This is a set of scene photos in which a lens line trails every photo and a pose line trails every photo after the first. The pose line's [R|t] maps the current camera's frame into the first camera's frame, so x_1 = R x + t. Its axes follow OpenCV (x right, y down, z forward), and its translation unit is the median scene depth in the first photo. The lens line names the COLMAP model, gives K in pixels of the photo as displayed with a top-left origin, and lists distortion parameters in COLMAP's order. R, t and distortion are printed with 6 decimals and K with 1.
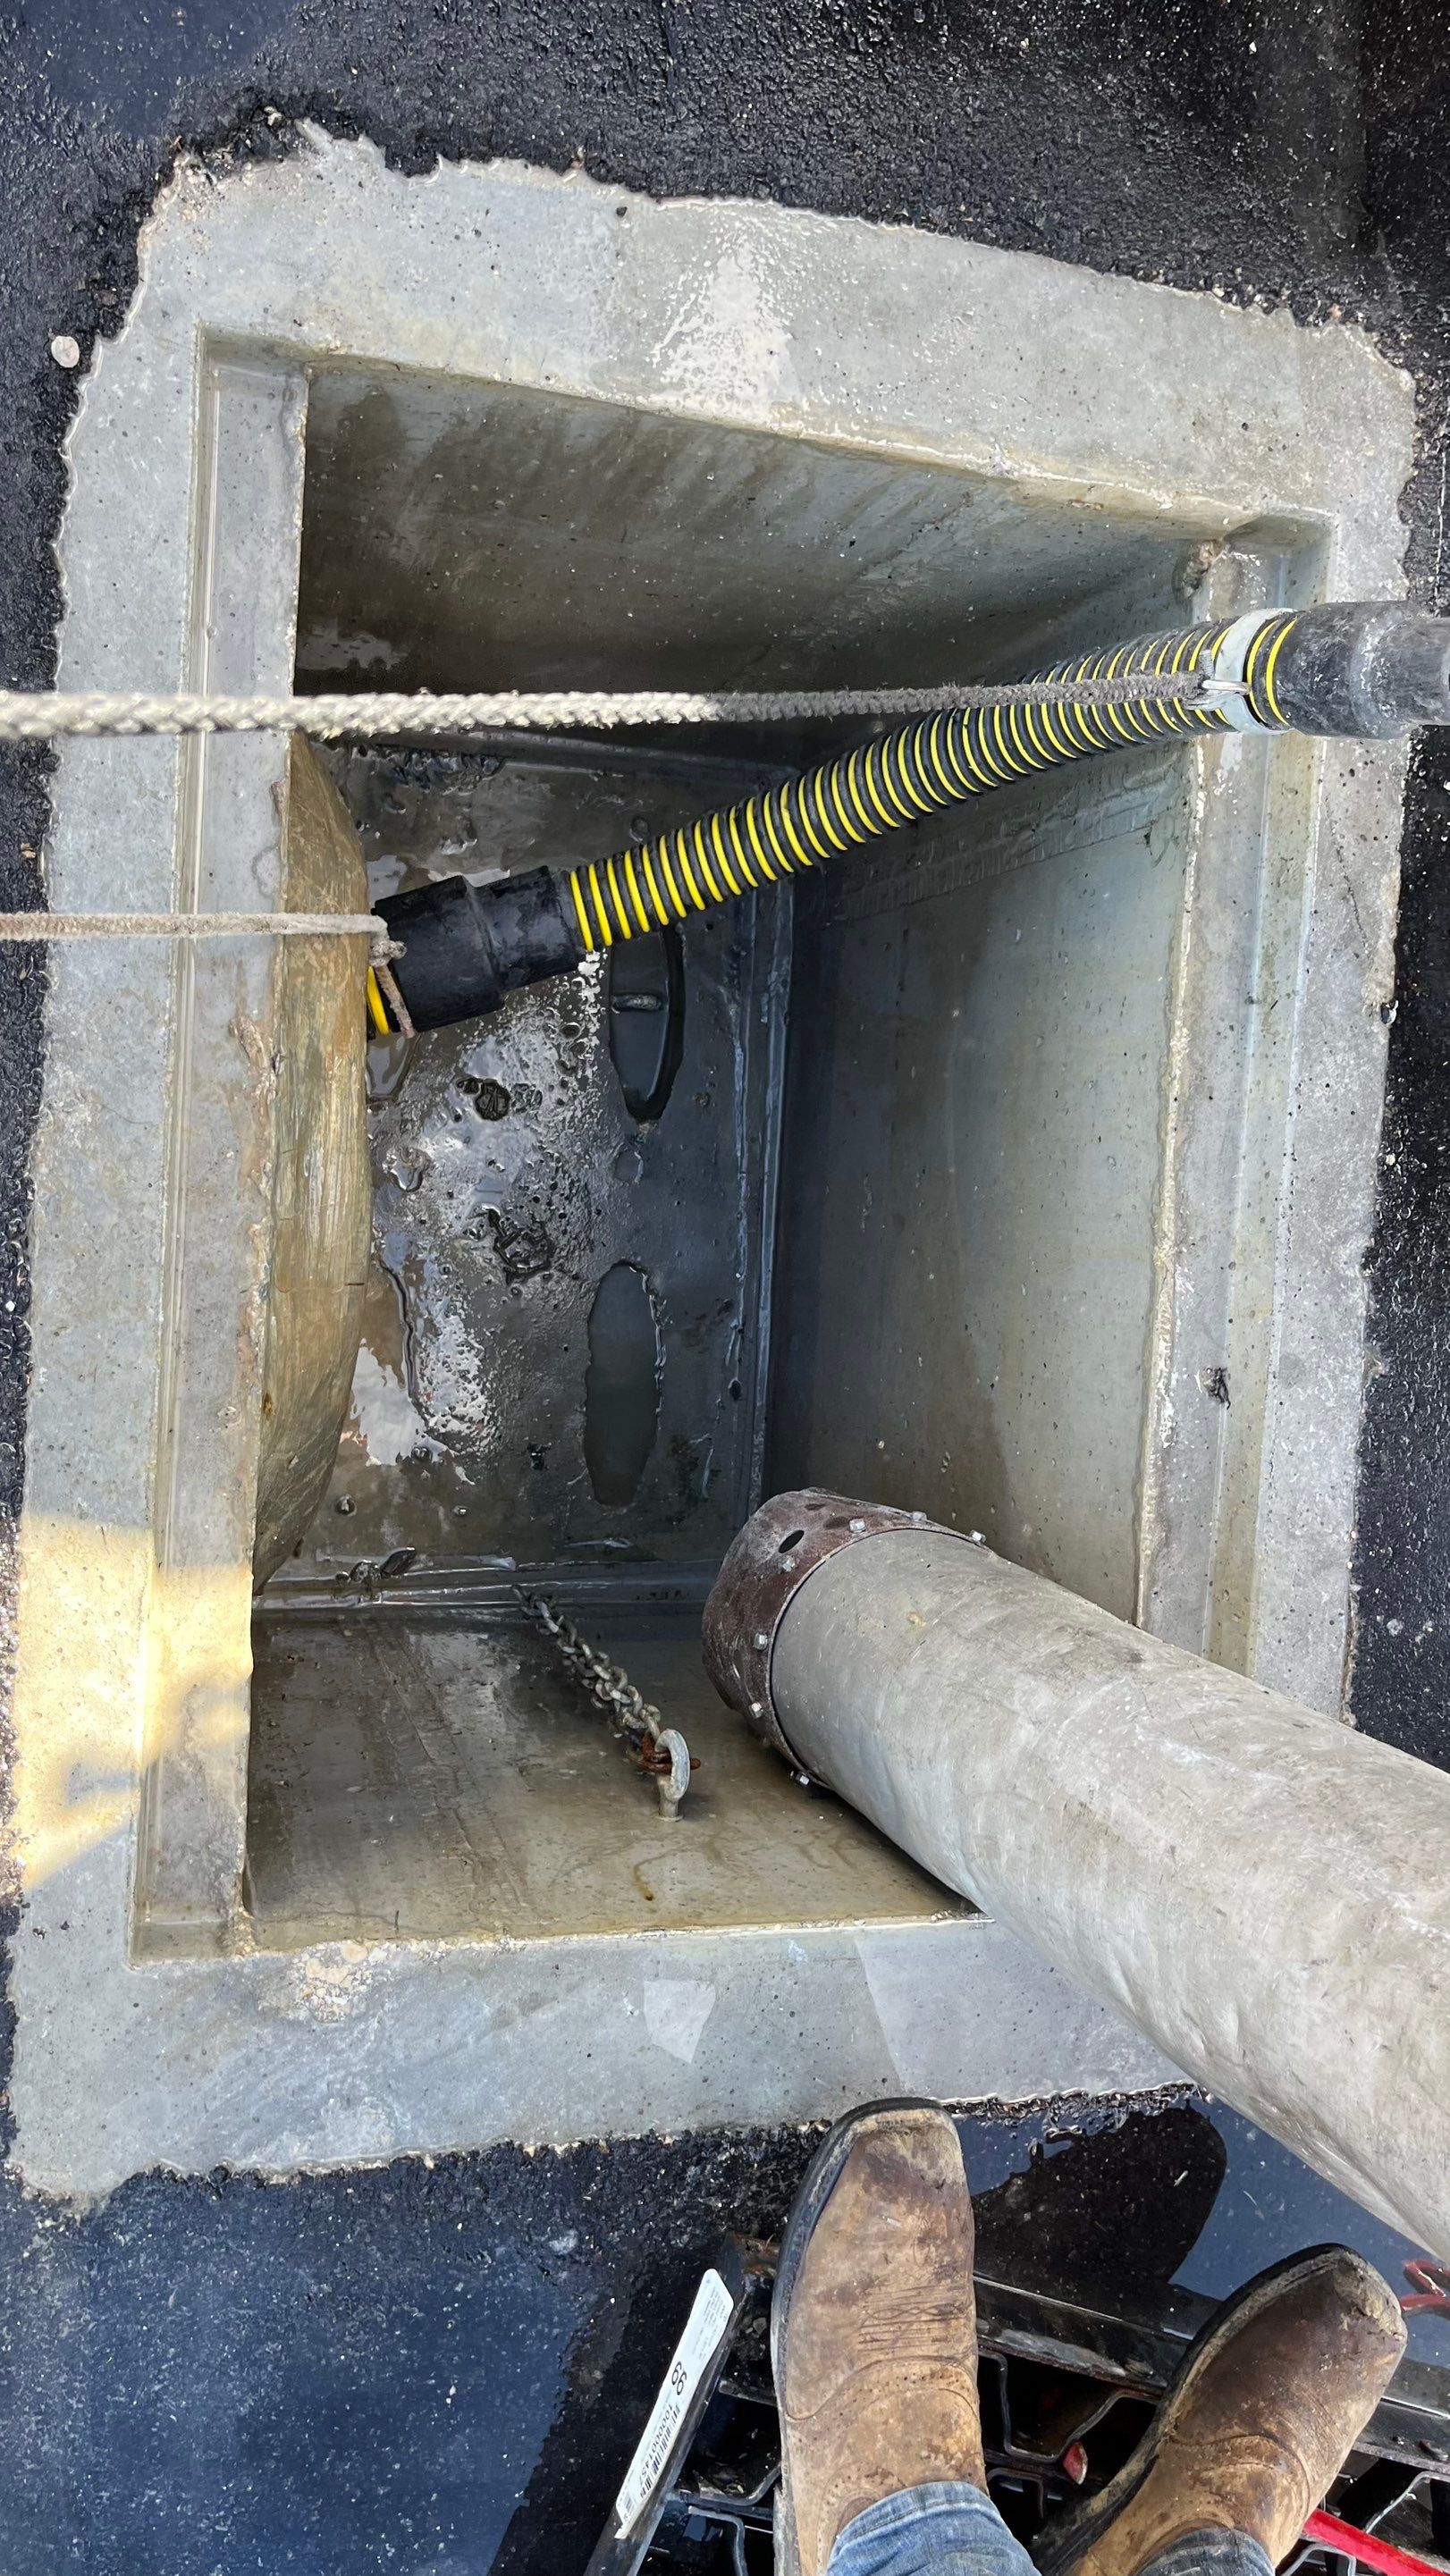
lens RADIAL K [[1862.9, 0, 732.2], [0, 1862.9, 1286.9], [0, 0, 1]] dist [0.057966, -0.077554]
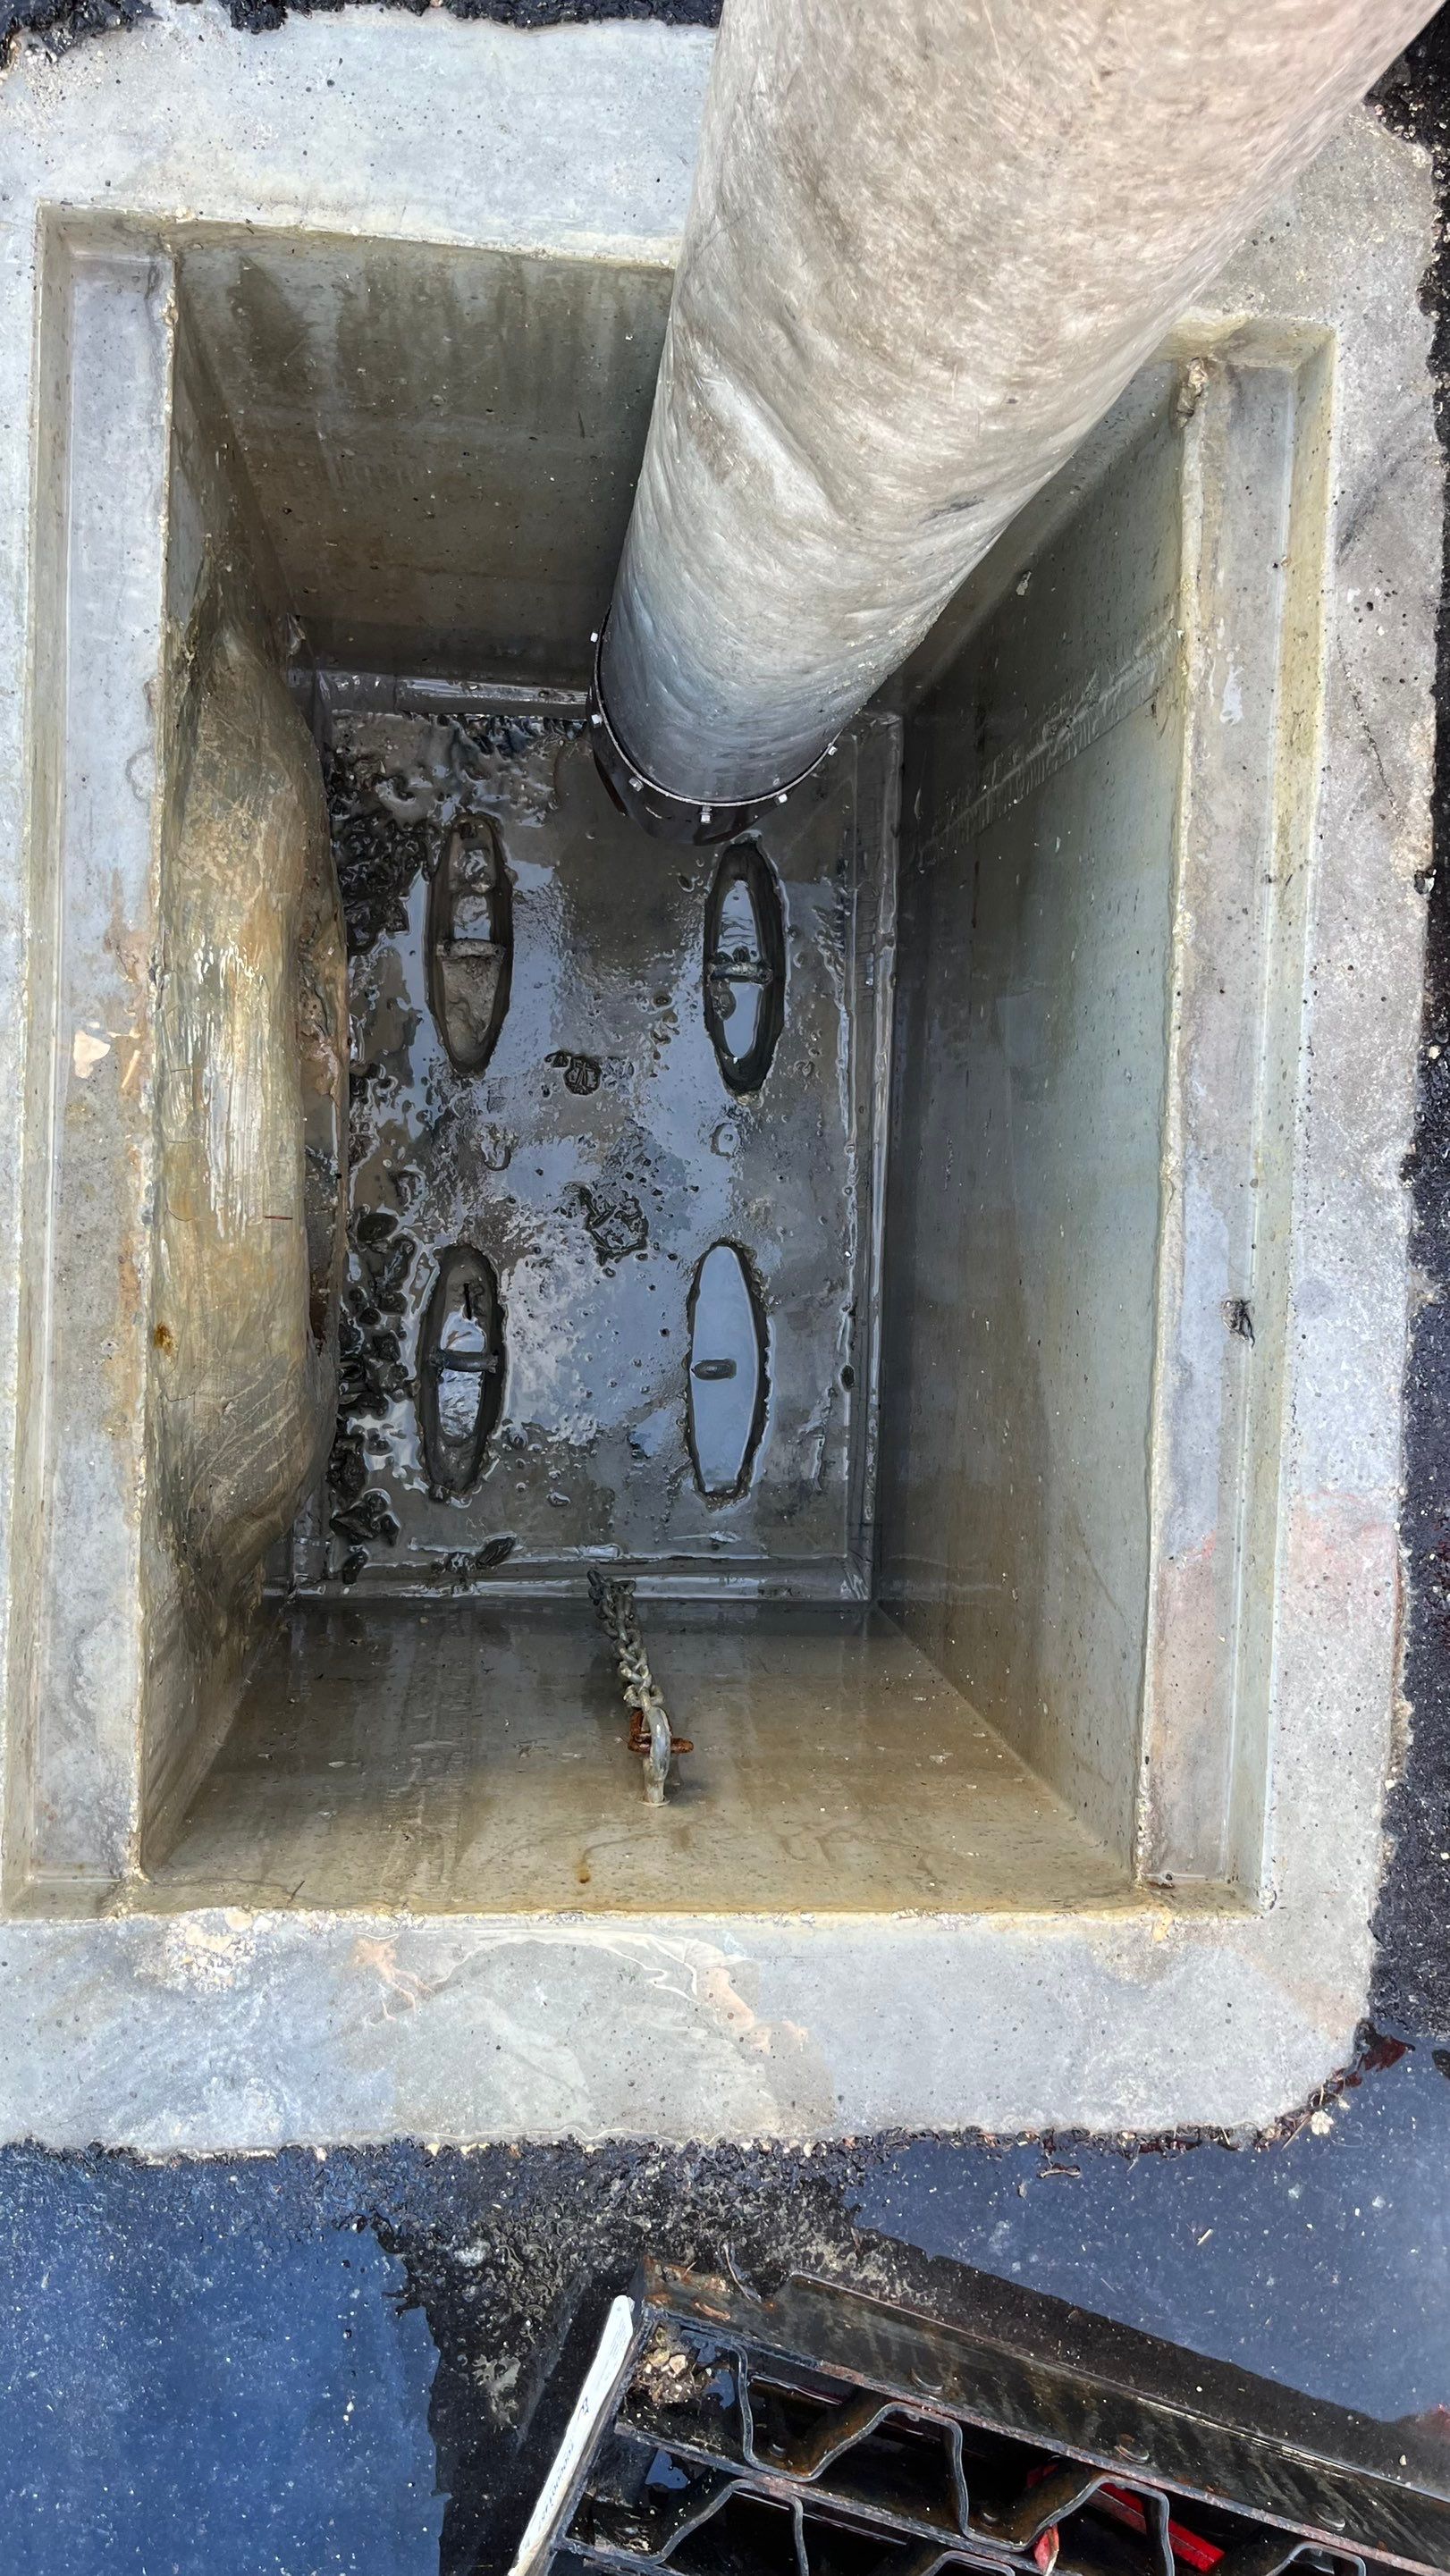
lens RADIAL K [[1862.9, 0, 734.5], [0, 1862.9, 1283.3], [0, 0, 1]] dist [0.057966, -0.077554]
pose [[0.985244, -0.015310, -0.170472, 0.192443], [0.010686, 0.999550, -0.028012, 0.062572], [0.170824, 0.025777, 0.984964, 0.107497]]
